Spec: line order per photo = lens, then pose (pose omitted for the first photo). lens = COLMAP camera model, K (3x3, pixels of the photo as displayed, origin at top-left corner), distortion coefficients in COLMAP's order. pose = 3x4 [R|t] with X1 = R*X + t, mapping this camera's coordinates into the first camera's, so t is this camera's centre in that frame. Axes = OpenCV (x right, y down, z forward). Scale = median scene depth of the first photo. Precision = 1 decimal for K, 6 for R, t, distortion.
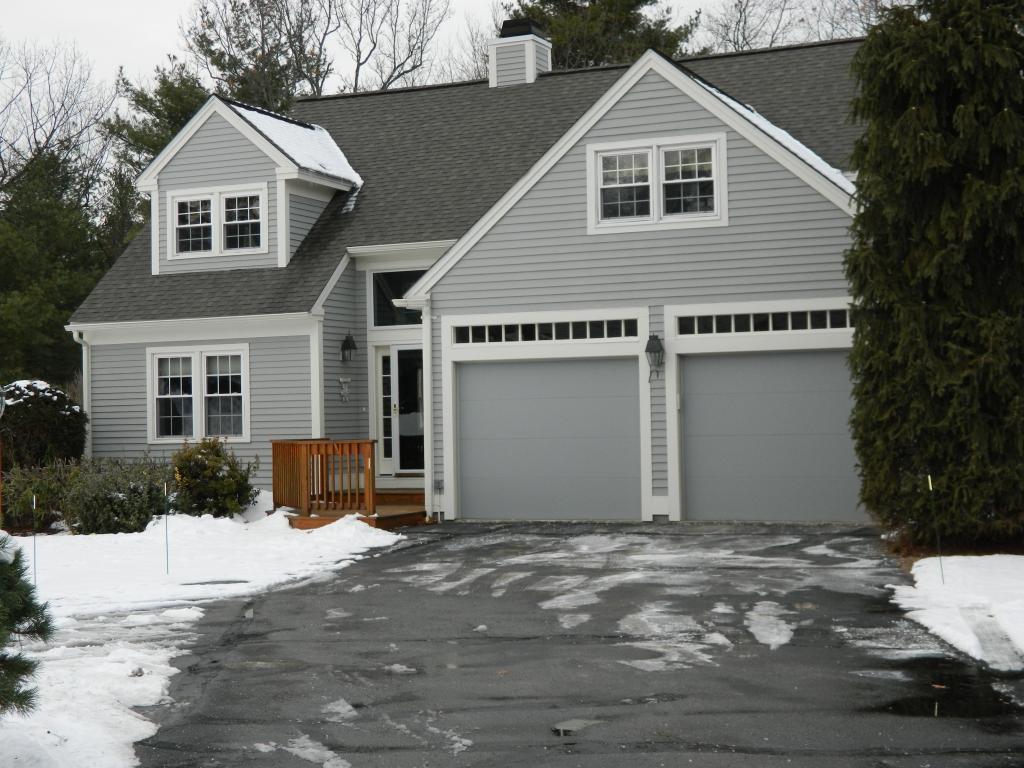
lens RADIAL K [[1691.2, 0, 511.5], [0, 1691.2, 382.9], [0, 0, 1]] dist [0.046275, 0.000000]
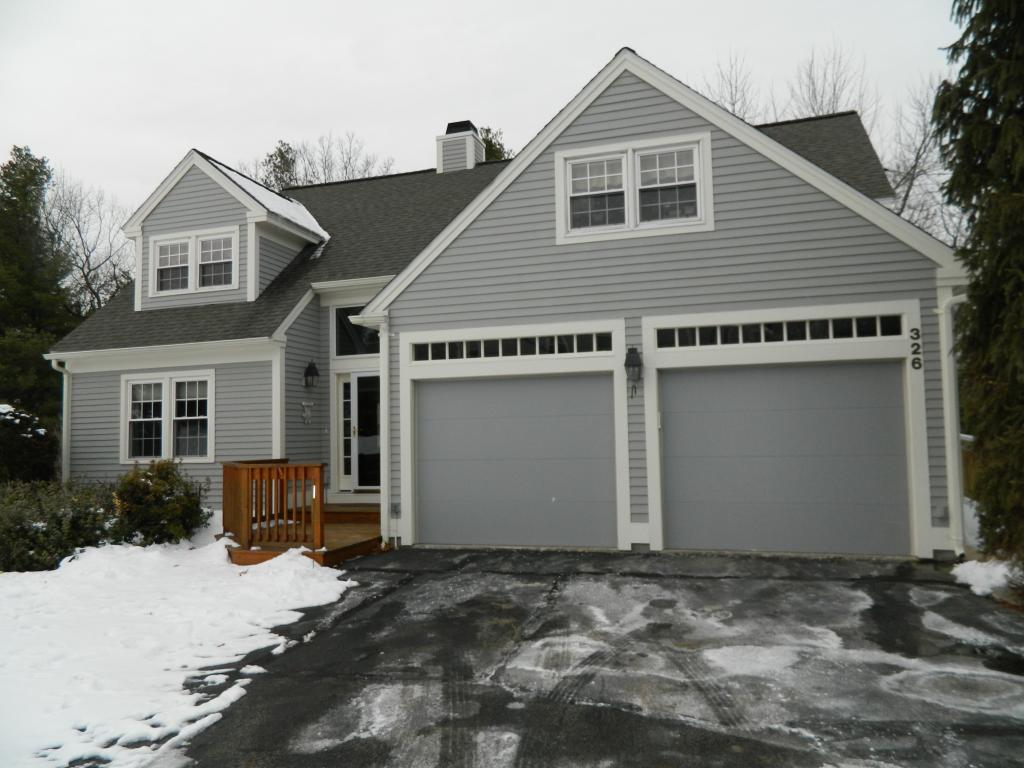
lens RADIAL K [[777.1, 0, 521.4], [0, 777.1, 375.3], [0, 0, 1]] dist [0.028806, -0.021024]
pose [[0.992343, 0.006045, 0.123368, -0.028639], [0.001350, 0.998211, -0.059770, 0.011903], [-0.123509, 0.059479, 0.990559, 0.581380]]
